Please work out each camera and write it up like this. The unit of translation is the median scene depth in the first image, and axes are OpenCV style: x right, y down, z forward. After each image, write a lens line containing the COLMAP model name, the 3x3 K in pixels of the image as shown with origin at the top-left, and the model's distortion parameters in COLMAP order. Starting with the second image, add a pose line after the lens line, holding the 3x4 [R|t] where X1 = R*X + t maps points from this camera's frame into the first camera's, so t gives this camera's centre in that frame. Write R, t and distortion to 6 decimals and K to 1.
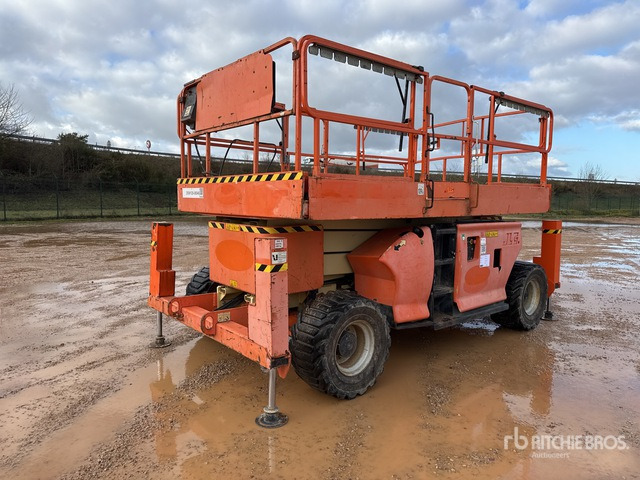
lens RADIAL K [[429.7, 0, 300.7], [0, 429.7, 236.8], [0, 0, 1]] dist [0.002246, -0.000811]
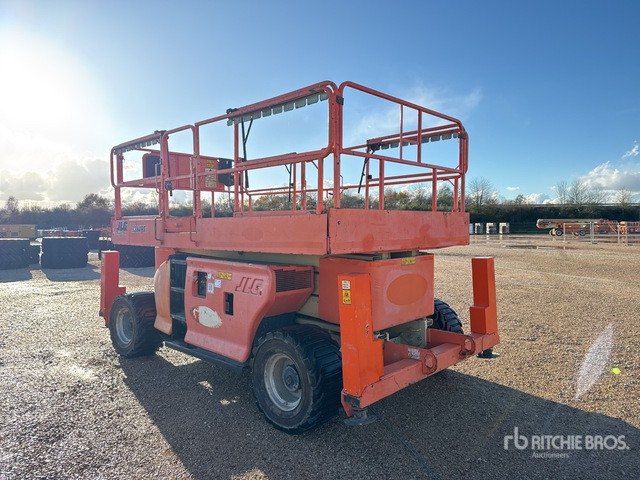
lens RADIAL K [[448.6, 0, 320.0], [0, 448.6, 240.0], [0, 0, 1]] dist [0.021584, -0.003975]
pose [[0.143411, 0.013729, -0.989568, 1.491127], [-0.082495, 0.996590, 0.001870, -0.099279], [0.986219, 0.081367, 0.144055, 1.154358]]
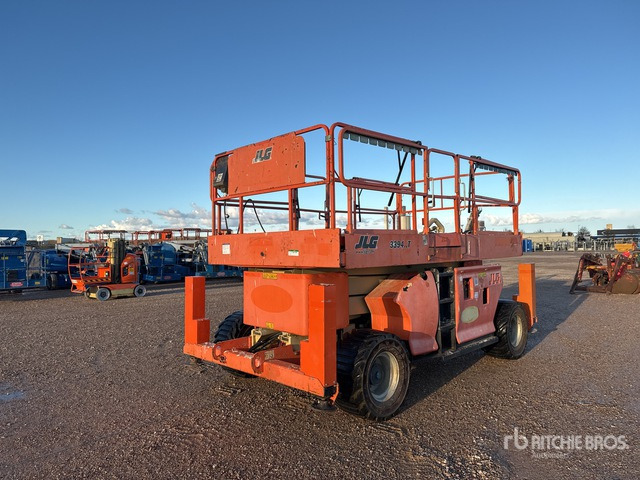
lens RADIAL K [[429.7, 0, 300.7], [0, 429.7, 236.8], [0, 0, 1]] dist [0.002246, -0.000811]
pose [[0.996925, -0.027400, 0.073421, -0.139789], [0.035518, 0.993112, -0.111653, 0.002989], [-0.069856, 0.113917, 0.991031, -0.152984]]
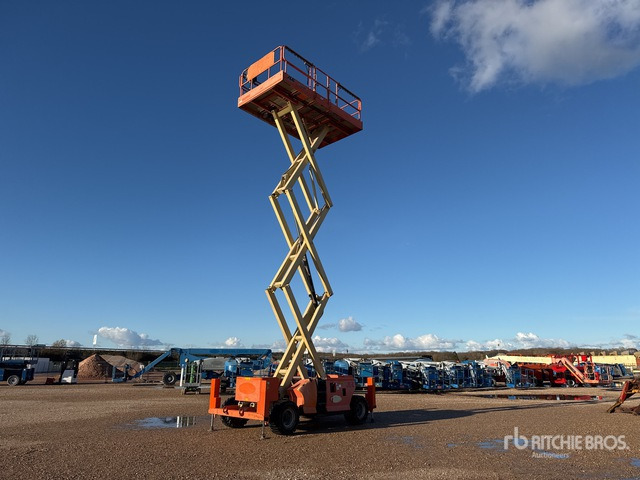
lens RADIAL K [[448.6, 0, 320.0], [0, 448.6, 240.0], [0, 0, 1]] dist [0.021584, -0.003975]
pose [[0.988225, 0.044740, 0.146318, -0.148071], [0.009466, 0.936585, -0.350314, 0.155037], [-0.152712, 0.347574, 0.925133, -2.056701]]
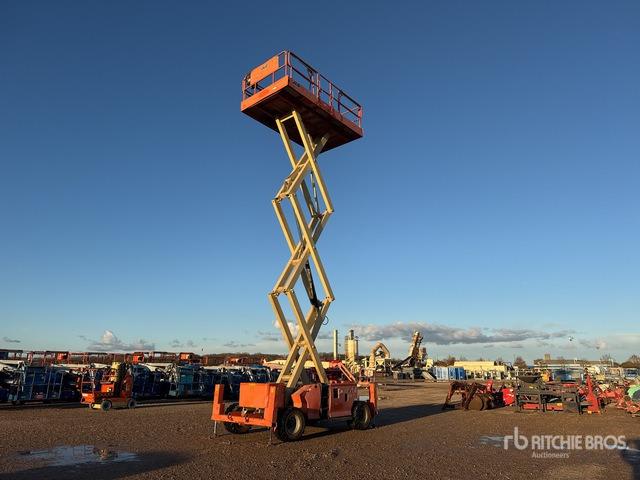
lens RADIAL K [[448.6, 0, 320.0], [0, 448.6, 240.0], [0, 0, 1]] dist [0.021584, -0.003975]
pose [[0.977456, 0.058138, 0.202975, -0.351625], [0.018833, 0.933503, -0.358075, 0.148597], [-0.210295, 0.353825, 0.911364, -2.029908]]
